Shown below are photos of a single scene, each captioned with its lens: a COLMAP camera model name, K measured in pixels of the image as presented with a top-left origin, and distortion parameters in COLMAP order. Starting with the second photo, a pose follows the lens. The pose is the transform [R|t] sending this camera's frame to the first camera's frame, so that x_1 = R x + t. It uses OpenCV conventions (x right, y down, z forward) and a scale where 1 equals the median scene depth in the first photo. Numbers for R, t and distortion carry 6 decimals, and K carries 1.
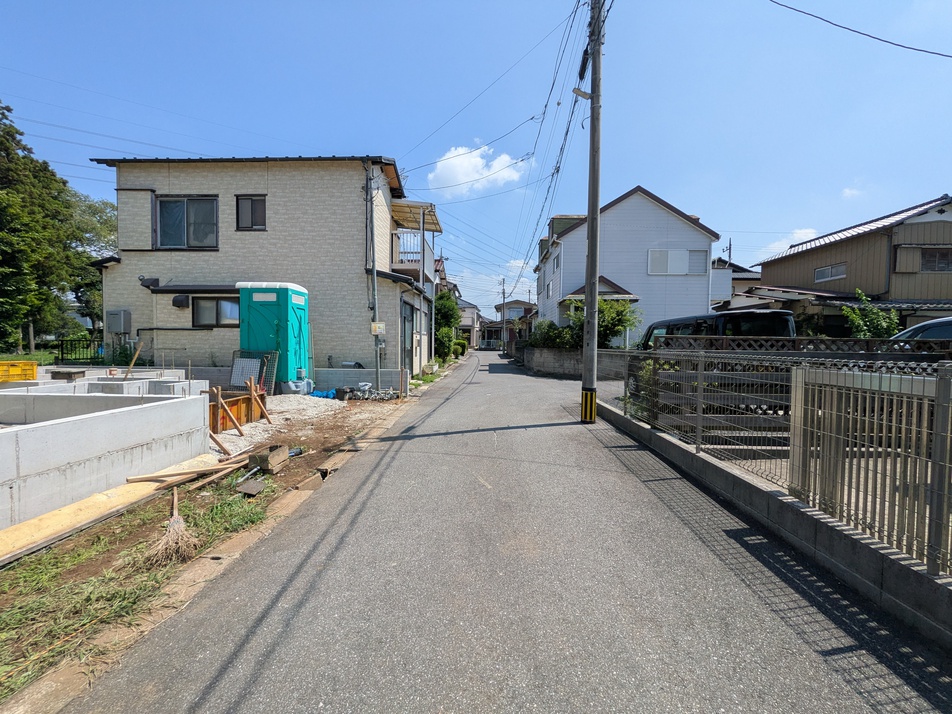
lens RADIAL K [[378.9, 0, 478.4], [0, 378.9, 354.2], [0, 0, 1]] dist [-0.001081, -0.000186]
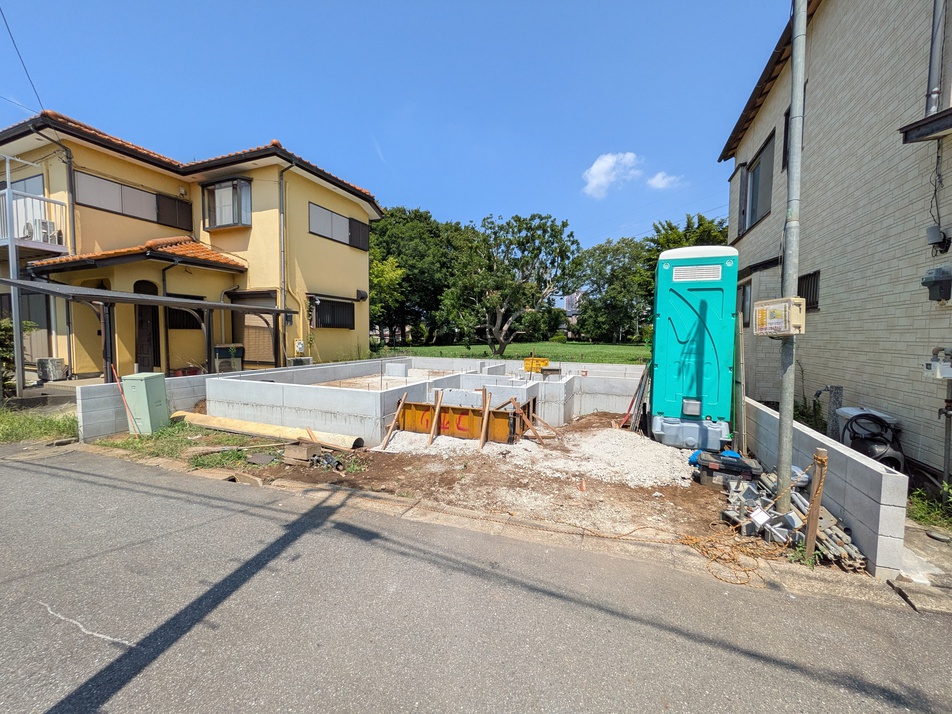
lens RADIAL K [[379.4, 0, 479.6], [0, 379.4, 355.1], [0, 0, 1]] dist [-0.003458, 0.000316]
pose [[-0.339921, 0.032328, -0.939898, 0.141641], [-0.041338, 0.997929, 0.049274, -0.038578], [0.939545, 0.055603, -0.337881, 0.851700]]
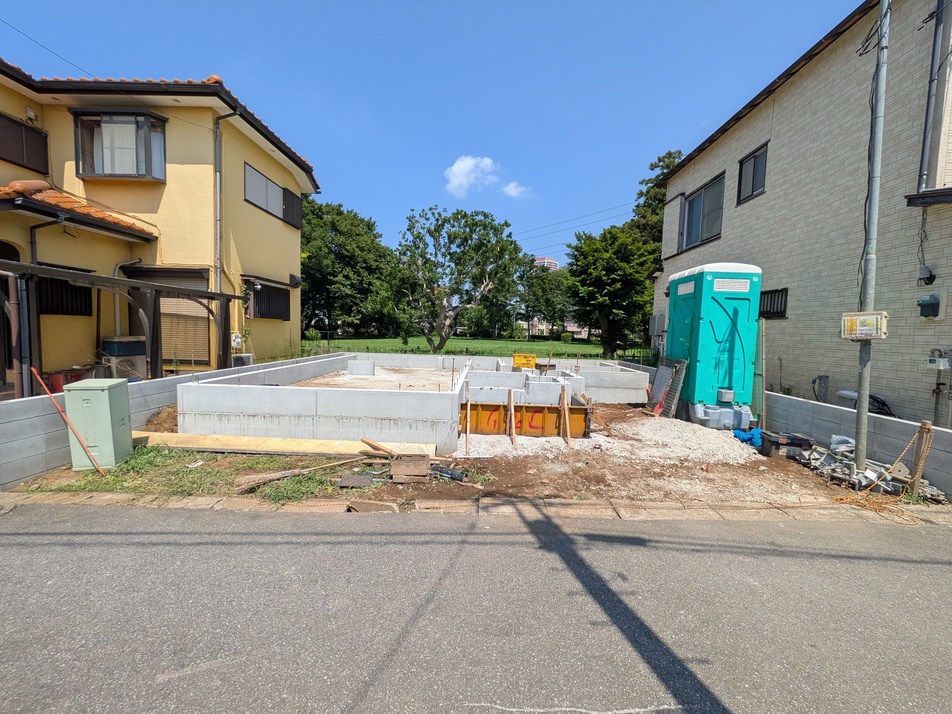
lens RADIAL K [[379.4, 0, 479.6], [0, 379.4, 355.1], [0, 0, 1]] dist [-0.003458, 0.000316]
pose [[0.009951, 0.049279, -0.998735, 0.180283], [-0.055819, 0.997255, 0.048650, -0.028263], [0.998391, 0.055264, 0.012674, 0.529469]]
